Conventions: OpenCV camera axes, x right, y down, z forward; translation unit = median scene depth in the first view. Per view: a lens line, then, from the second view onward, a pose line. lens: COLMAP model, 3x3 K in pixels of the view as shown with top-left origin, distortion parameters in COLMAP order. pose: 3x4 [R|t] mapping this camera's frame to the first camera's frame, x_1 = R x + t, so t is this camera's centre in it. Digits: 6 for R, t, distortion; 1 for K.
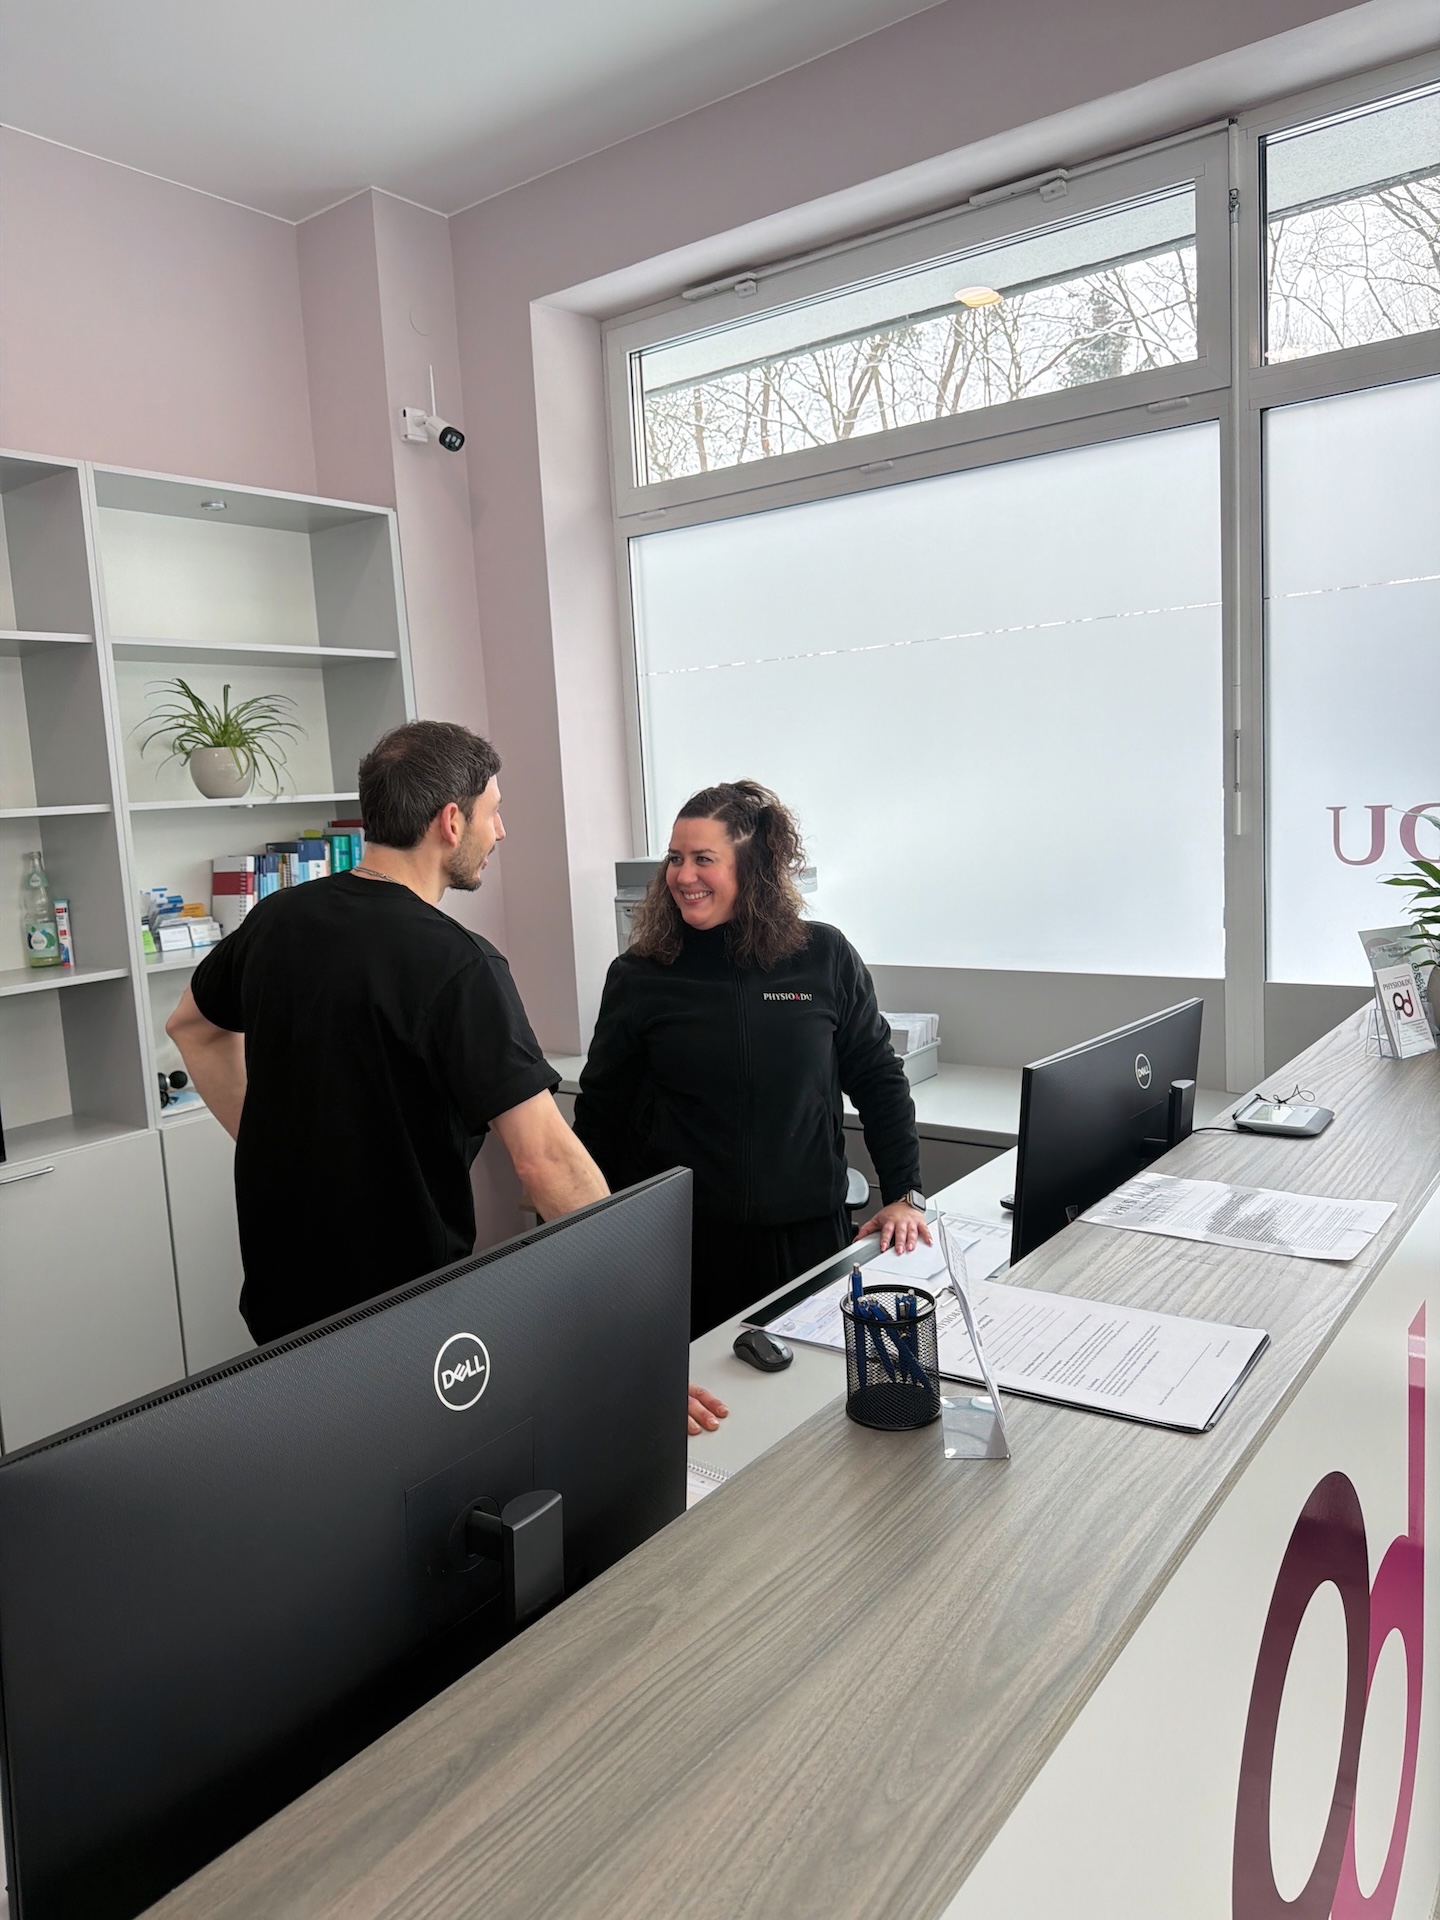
lens RADIAL K [[1351.9, 0, 735.2], [0, 1351.9, 954.8], [0, 0, 1]] dist [0.003038, -0.021864]
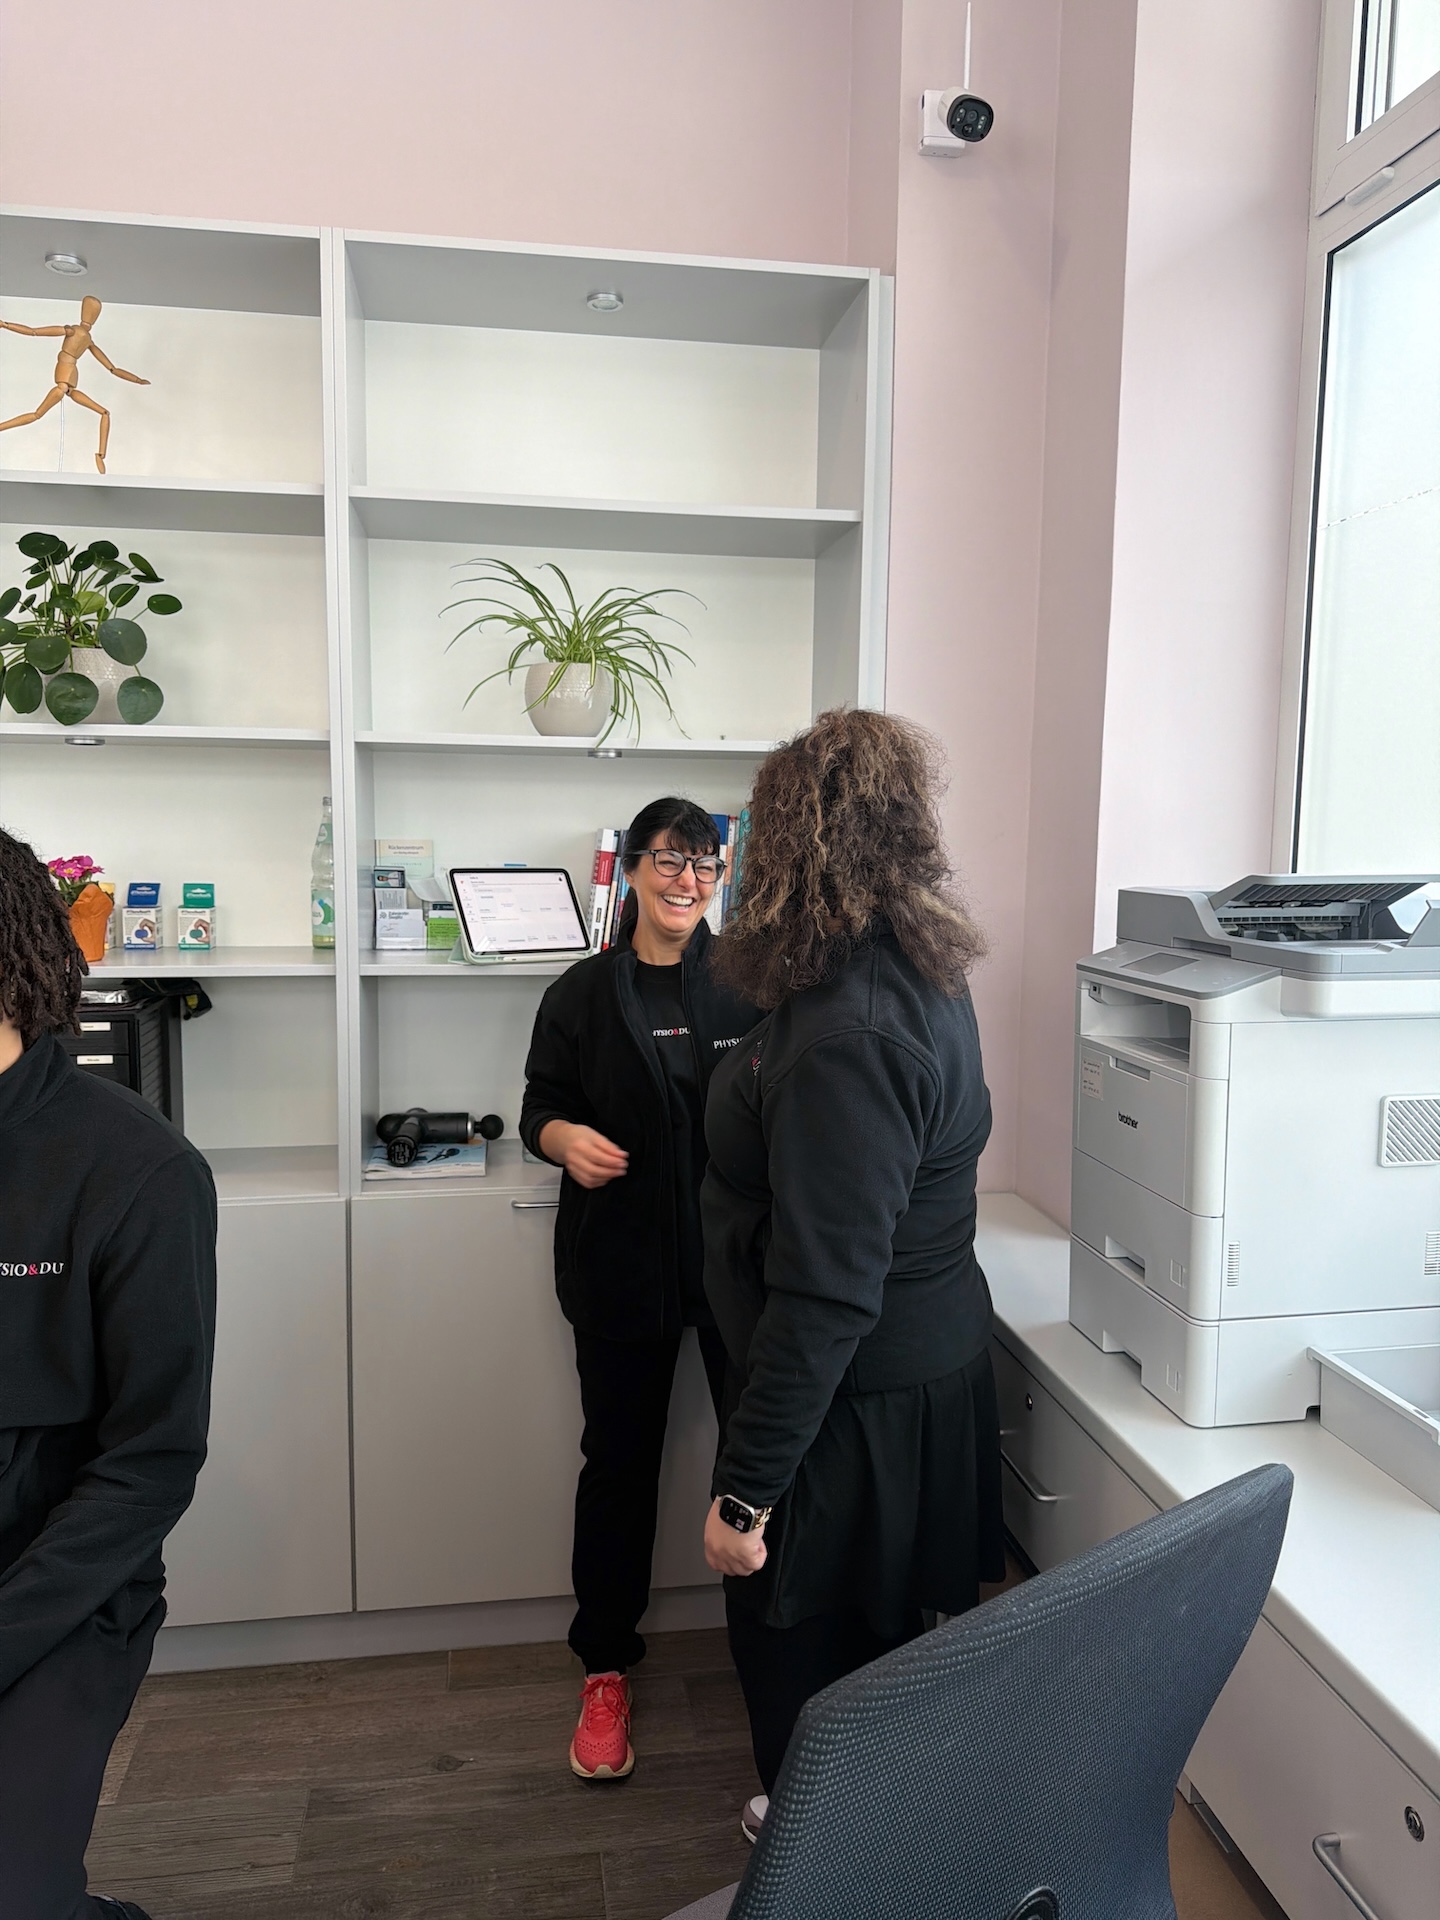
lens RADIAL K [[1448.6, 0, 721.3], [0, 1448.6, 971.9], [0, 0, 1]] dist [0.036410, -0.006736]
pose [[0.708470, 0.134127, -0.692878, 0.193981], [-0.139733, 0.988997, 0.048571, -0.044477], [0.691769, 0.062407, 0.719417, 0.519495]]
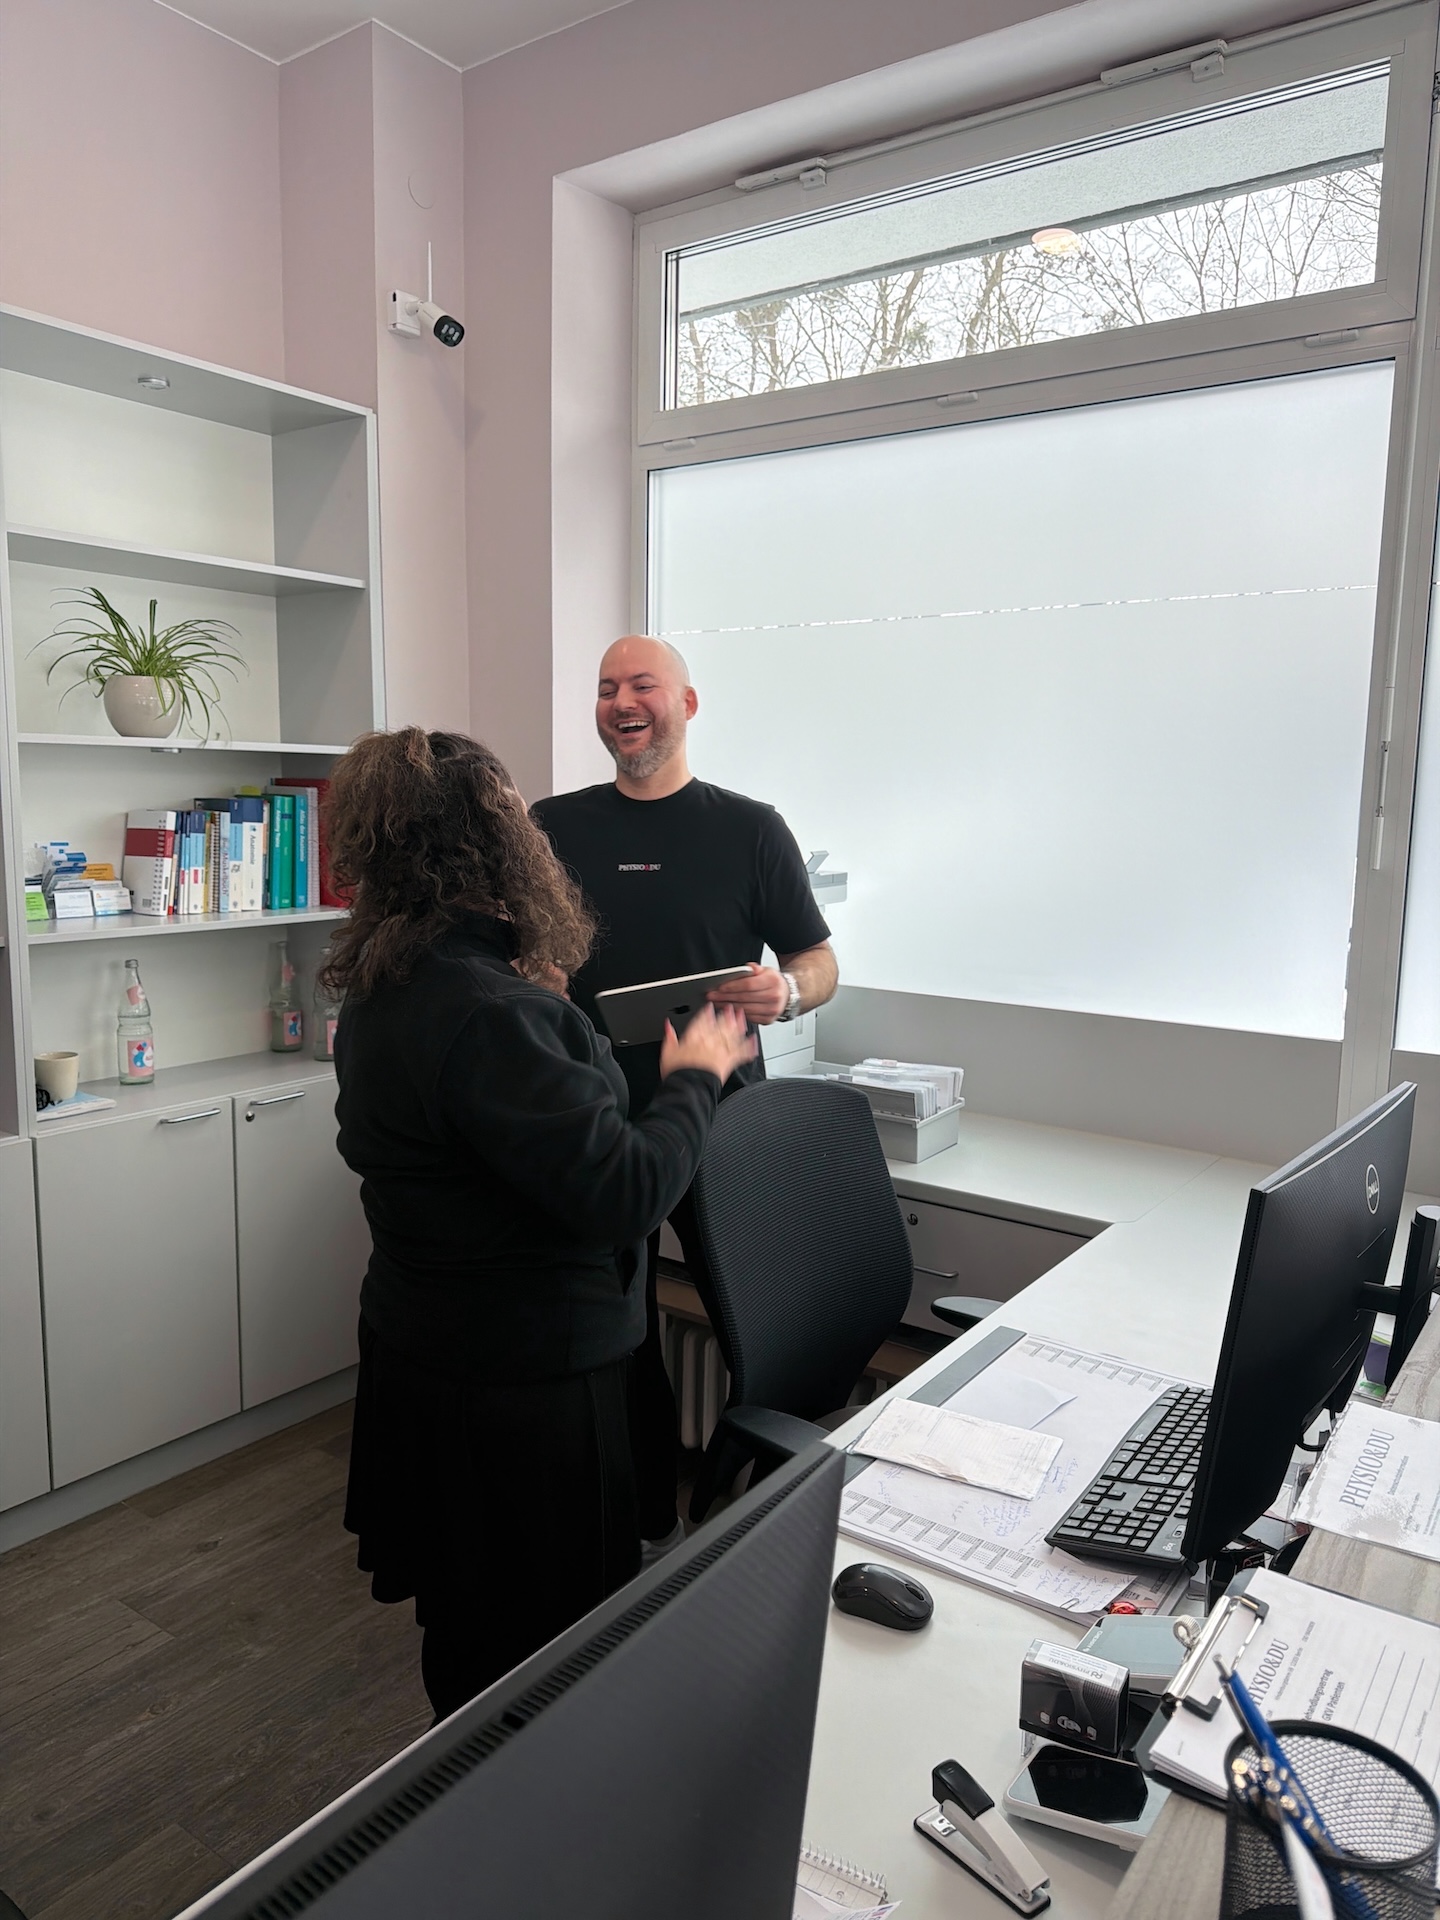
lens RADIAL K [[1351.9, 0, 731.8], [0, 1351.9, 973.6], [0, 0, 1]] dist [0.003038, -0.021864]
pose [[0.997260, 0.068740, 0.027328, -0.031175], [-0.069027, 0.997568, 0.009706, -0.005331], [-0.026594, -0.011566, 0.999579, 0.158662]]
